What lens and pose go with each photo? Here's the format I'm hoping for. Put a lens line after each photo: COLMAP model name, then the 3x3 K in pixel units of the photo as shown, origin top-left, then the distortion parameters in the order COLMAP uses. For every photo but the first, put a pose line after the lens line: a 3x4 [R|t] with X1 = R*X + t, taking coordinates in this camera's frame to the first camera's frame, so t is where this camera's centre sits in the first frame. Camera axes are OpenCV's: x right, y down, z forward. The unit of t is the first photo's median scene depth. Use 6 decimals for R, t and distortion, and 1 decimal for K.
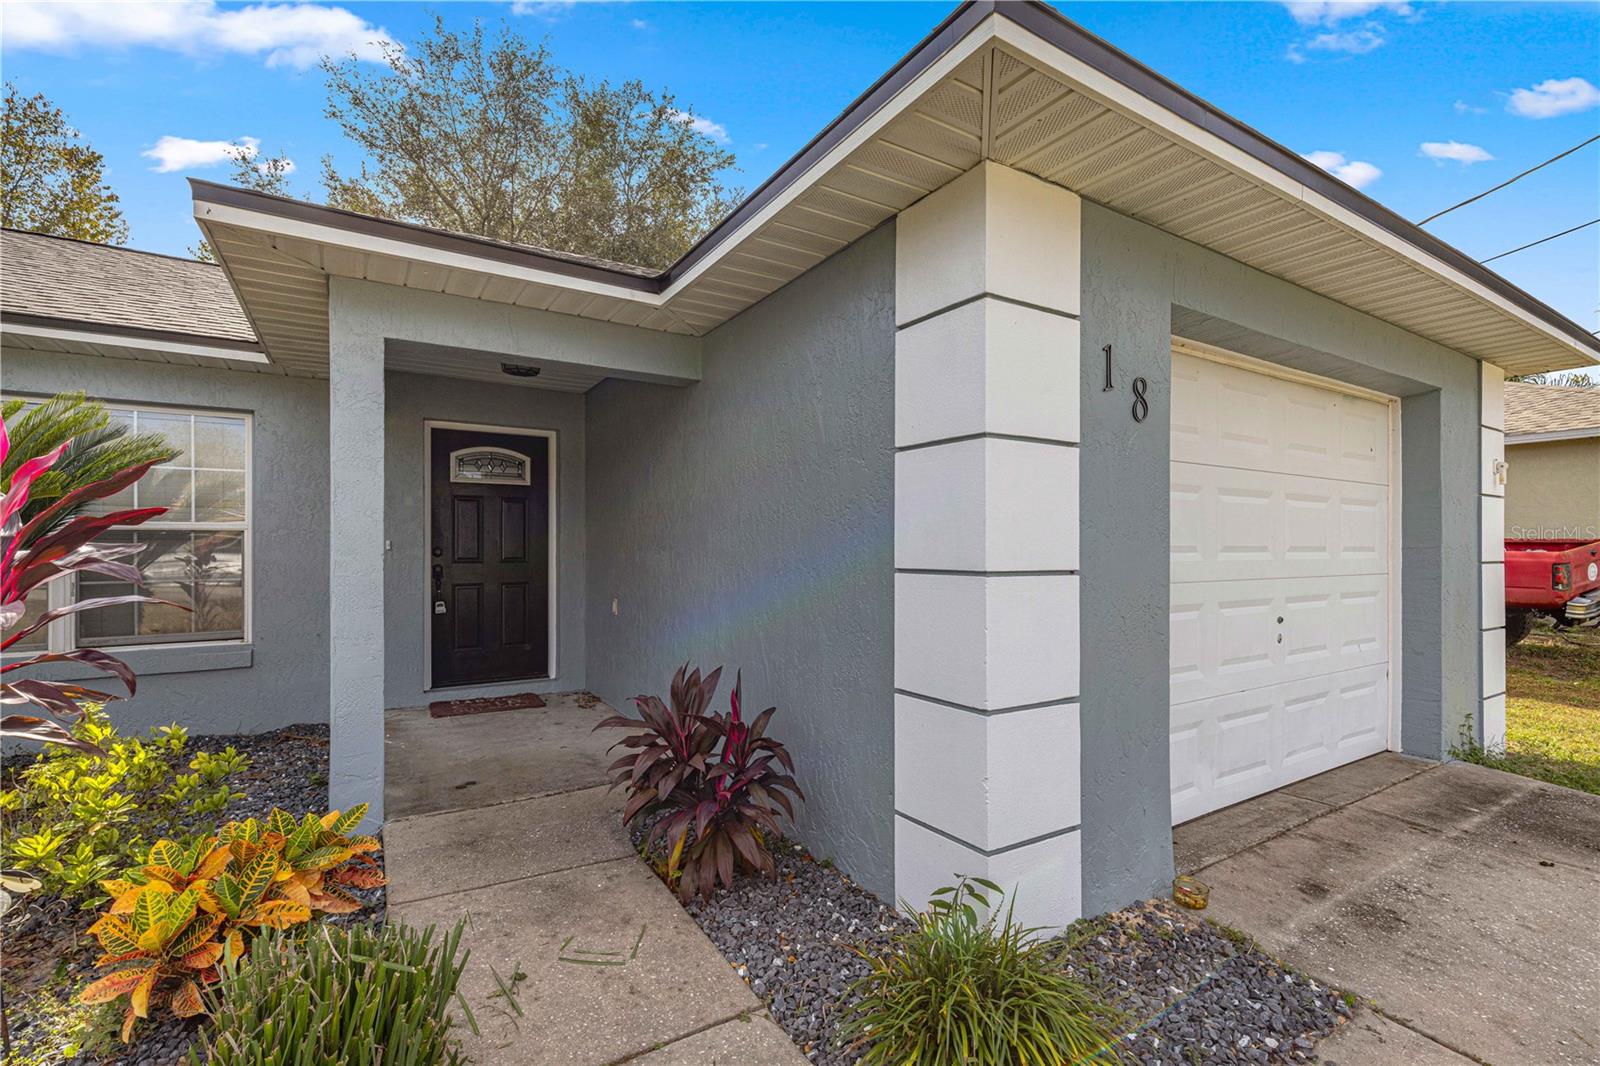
lens RADIAL K [[714.0, 0, 808.0], [0, 714.0, 549.9], [0, 0, 1]] dist [0.002367, -0.000044]
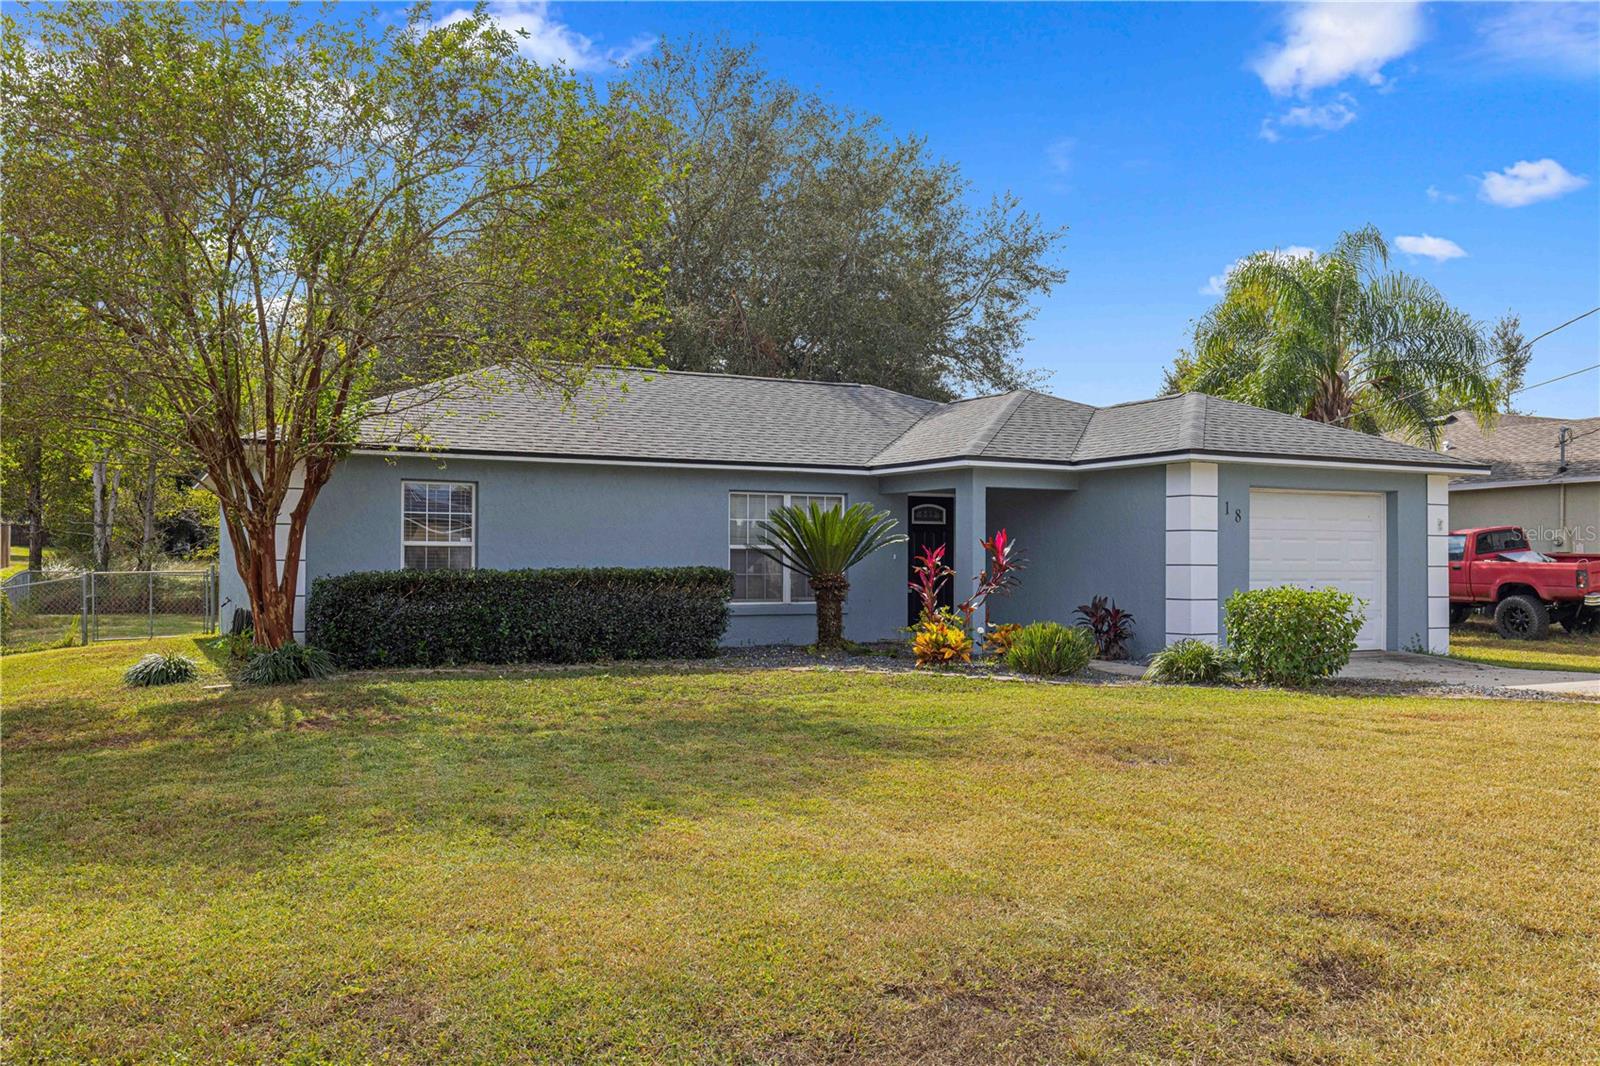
lens RADIAL K [[1311.4, 0, 789.2], [0, 1311.4, 531.4], [0, 0, 1]] dist [-0.015584, -0.007675]
pose [[0.994315, 0.001099, -0.106474, -0.628412], [-0.003971, 0.999634, -0.026767, 0.026447], [0.106405, 0.027038, 0.993955, -3.405062]]
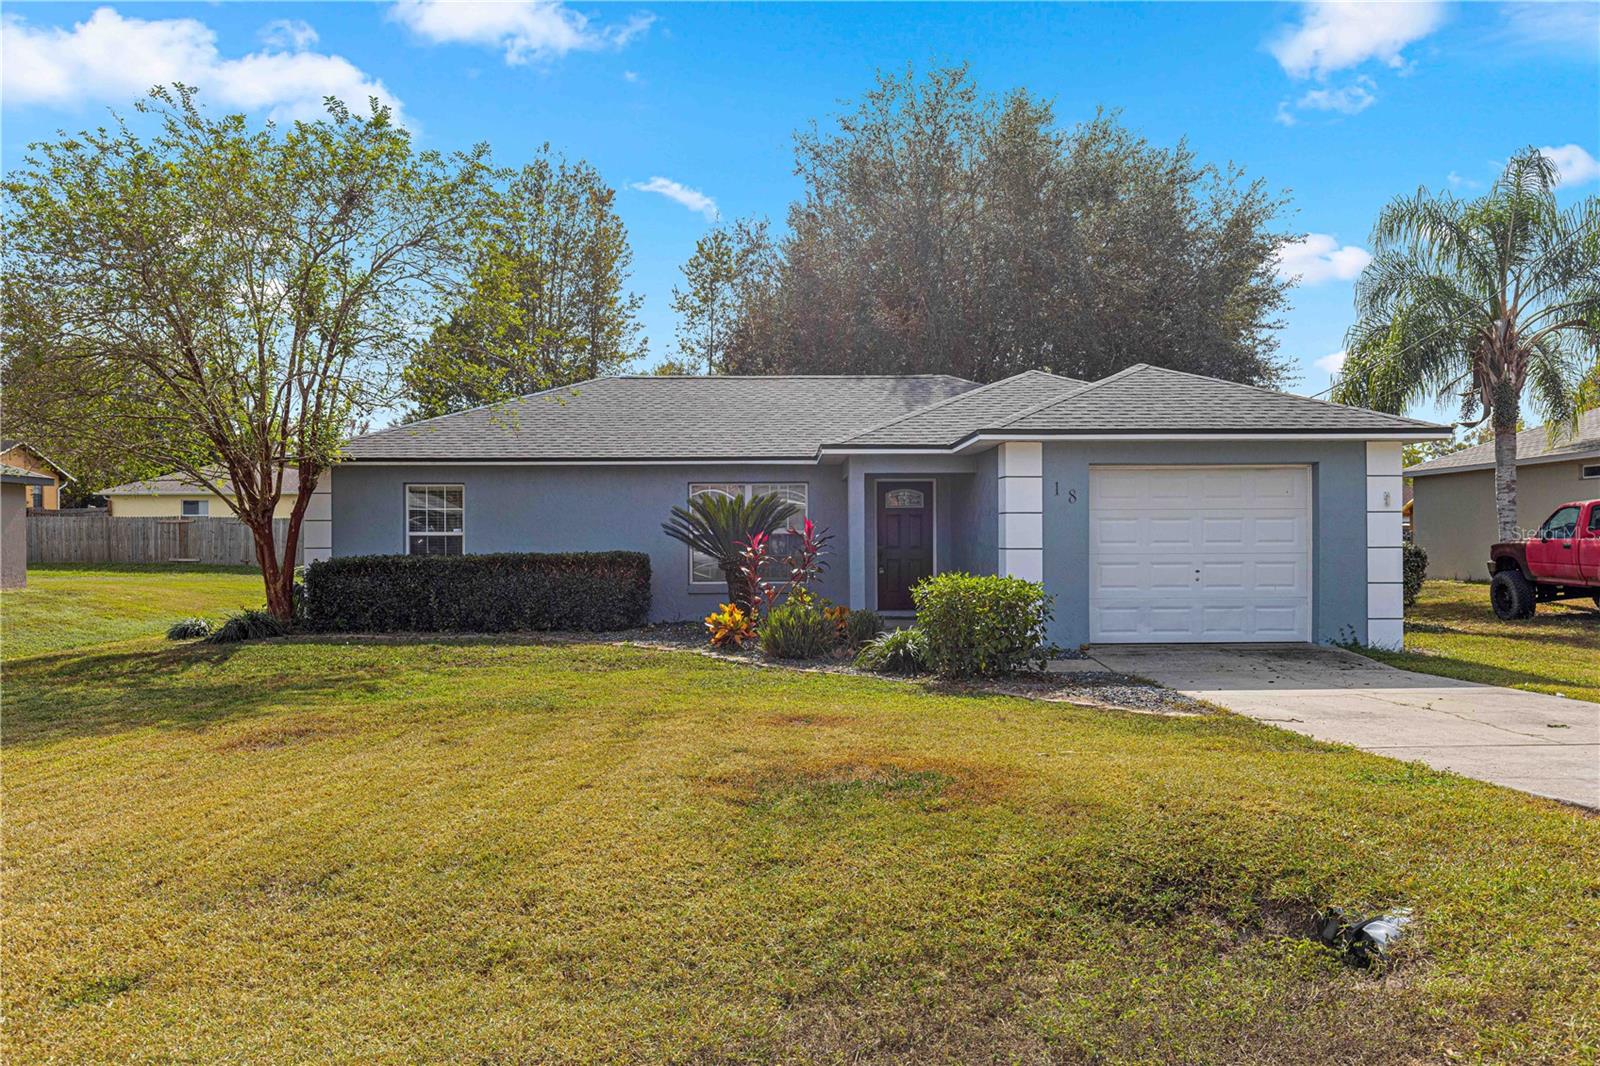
lens RADIAL K [[1159.7, 0, 800.5], [0, 1159.7, 541.6], [0, 0, 1]] dist [-0.001758, 0.008875]
pose [[0.852745, -0.003197, -0.522318, 1.344699], [0.002819, 0.999995, -0.001519, 0.001895], [0.522321, -0.000177, 0.852749, -2.571603]]
